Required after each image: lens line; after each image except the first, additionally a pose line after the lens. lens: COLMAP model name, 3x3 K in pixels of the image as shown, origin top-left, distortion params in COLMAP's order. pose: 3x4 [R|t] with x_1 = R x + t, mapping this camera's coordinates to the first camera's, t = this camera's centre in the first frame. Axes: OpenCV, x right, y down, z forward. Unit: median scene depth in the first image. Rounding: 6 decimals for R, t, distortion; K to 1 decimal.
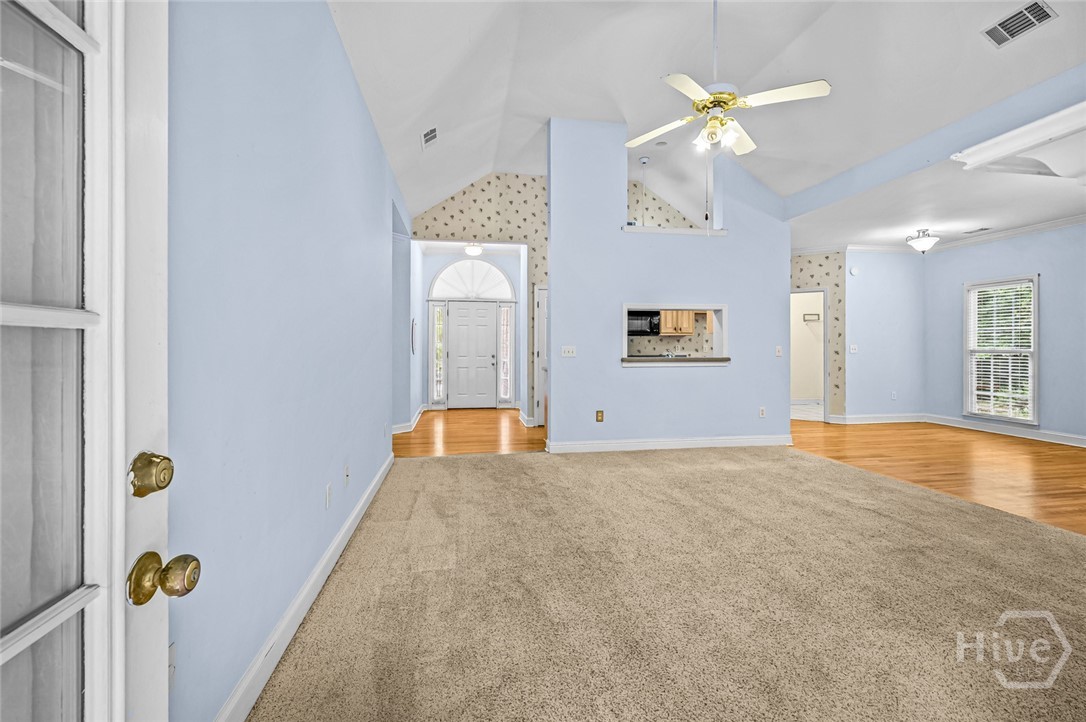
lens RADIAL K [[493.0, 0, 541.8], [0, 493.0, 342.5], [0, 0, 1]] dist [-0.001993, -0.000296]
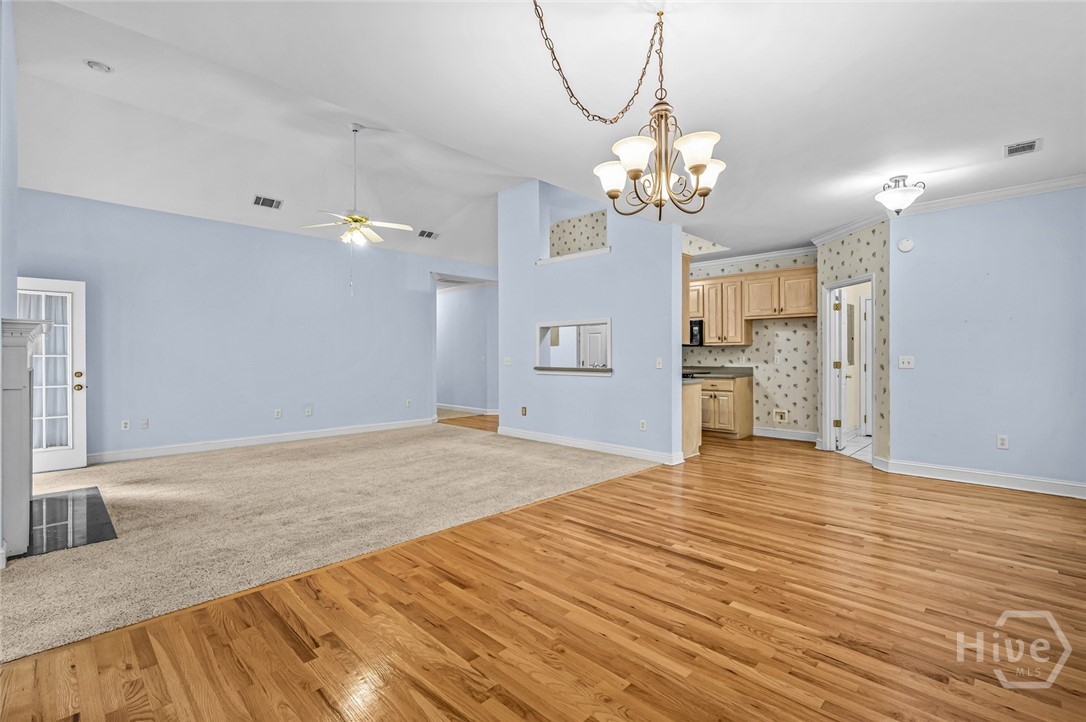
lens RADIAL K [[486.8, 0, 545.7], [0, 486.8, 353.2], [0, 0, 1]] dist [-0.000356, -0.000198]
pose [[0.584307, -0.003604, -0.811525, 0.832845], [0.007491, 0.999971, 0.000953, -0.003162], [0.811498, -0.006636, 0.584317, 0.208840]]
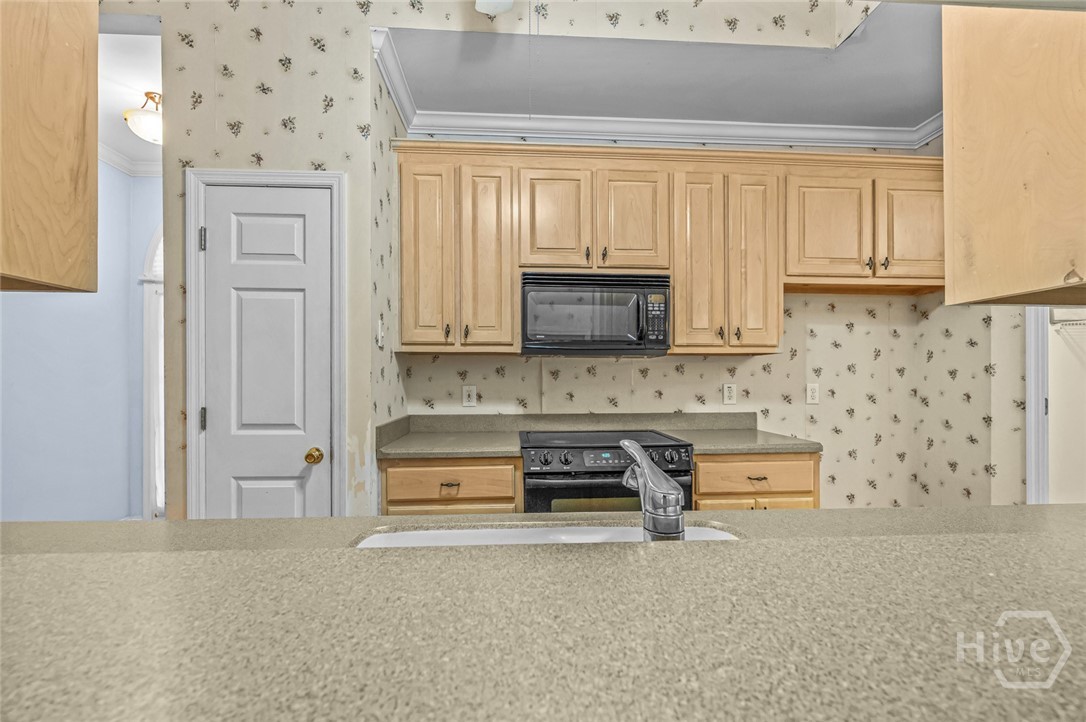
lens RADIAL K [[493.8, 0, 546.3], [0, 493.8, 378.9], [0, 0, 1]] dist [0.002169, 0.000280]
pose [[0.995334, -0.001279, -0.096478, 0.193229], [0.001610, 0.999993, 0.003348, 0.000724], [0.096473, -0.003487, 0.995329, 0.686761]]
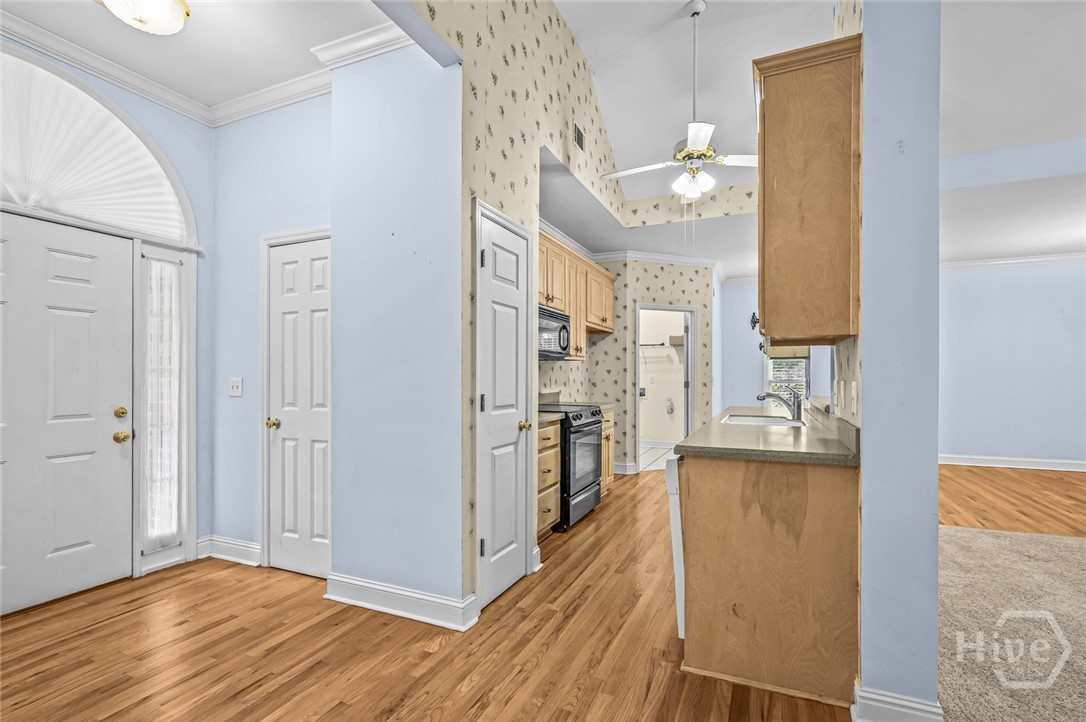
lens RADIAL K [[493.8, 0, 546.3], [0, 493.8, 378.9], [0, 0, 1]] dist [0.002169, 0.000280]
pose [[0.552619, -0.005213, 0.833418, -0.247872], [-0.005098, 0.999941, 0.009635, 0.002912], [-0.833418, -0.009573, 0.552560, 0.713808]]
